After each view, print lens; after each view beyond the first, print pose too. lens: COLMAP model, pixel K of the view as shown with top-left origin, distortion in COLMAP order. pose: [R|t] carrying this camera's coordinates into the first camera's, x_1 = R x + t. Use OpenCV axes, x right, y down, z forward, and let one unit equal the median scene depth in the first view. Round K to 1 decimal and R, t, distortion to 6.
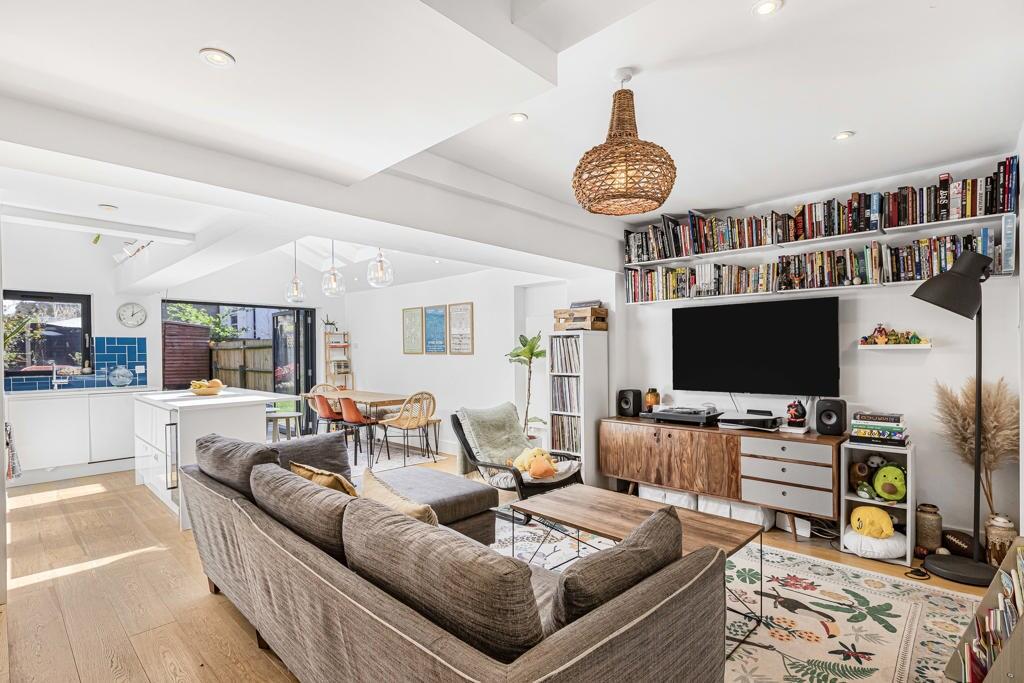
lens RADIAL K [[496.5, 0, 514.6], [0, 496.5, 352.3], [0, 0, 1]] dist [-0.004736, -0.000541]
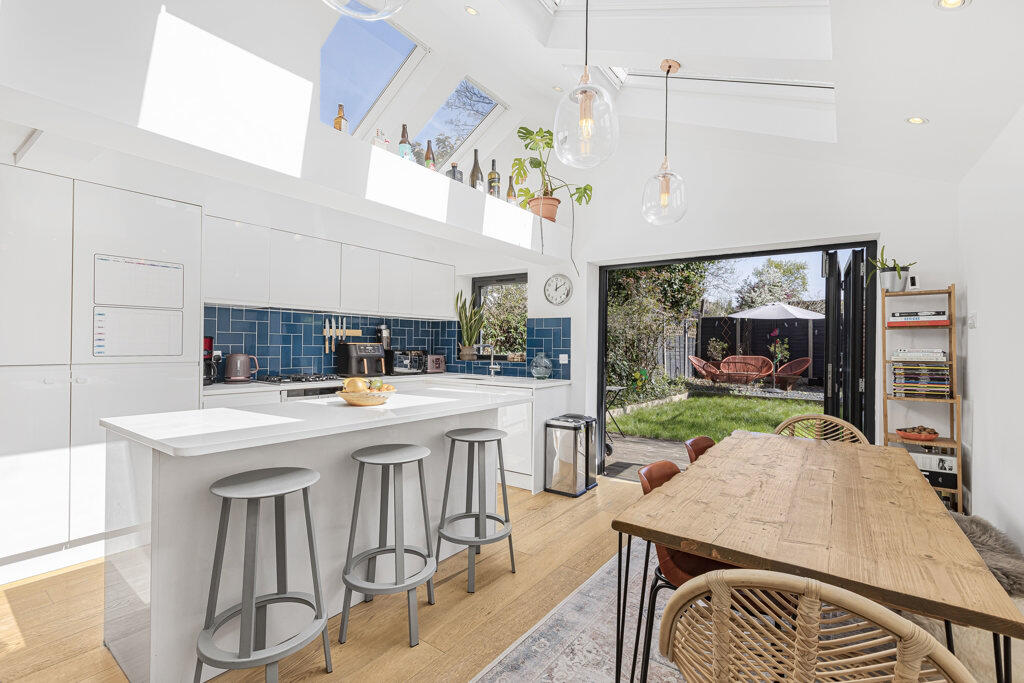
lens RADIAL K [[456.2, 0, 512.0], [0, 456.2, 341.5], [0, 0, 1]] dist [-0.001702, -0.000408]
pose [[0.126623, 0.003775, -0.991944, -0.080077], [-0.016556, 0.999862, 0.001692, 0.010381], [0.991813, 0.016209, 0.126668, 1.148267]]
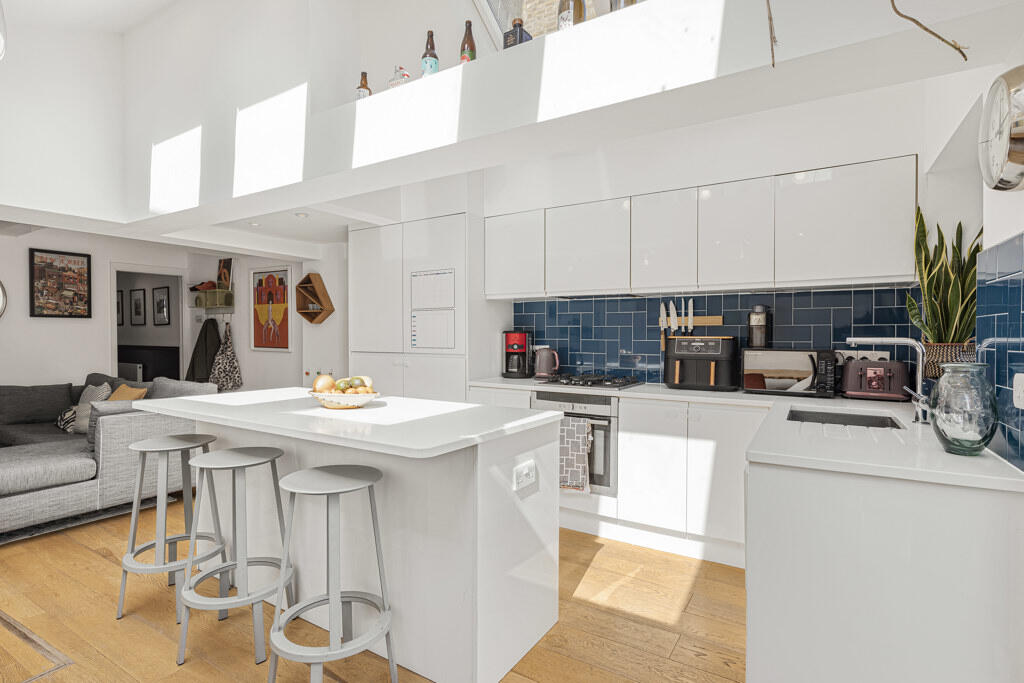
lens RADIAL K [[518.2, 0, 512.0], [0, 518.2, 341.5], [0, 0, 1]] dist [0.001295, 0.000552]
pose [[-0.979194, 0.010520, -0.202655, -0.709356], [0.006868, 0.999801, 0.018715, 0.012343], [0.202812, 0.016933, -0.979071, 1.612391]]
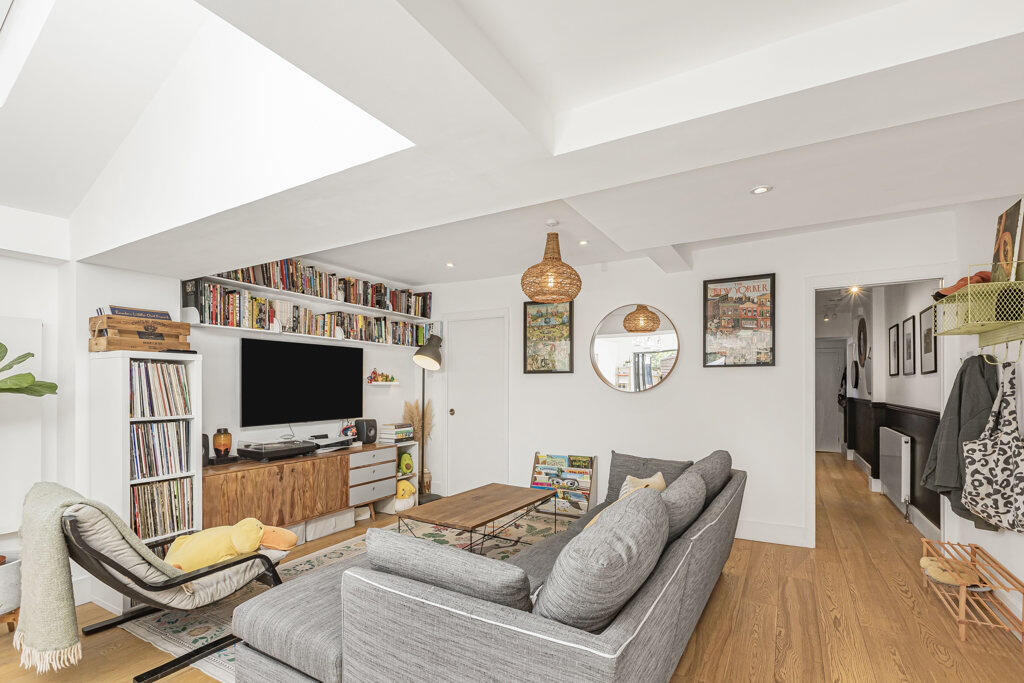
lens RADIAL K [[471.0, 0, 511.2], [0, 471.0, 386.7], [0, 0, 1]] dist [-0.000341, 0.000680]
pose [[-0.221593, 0.007013, 0.975114, -0.621576], [0.005708, 0.999966, -0.005894, 0.008581], [-0.975123, 0.004260, -0.221625, 0.698924]]
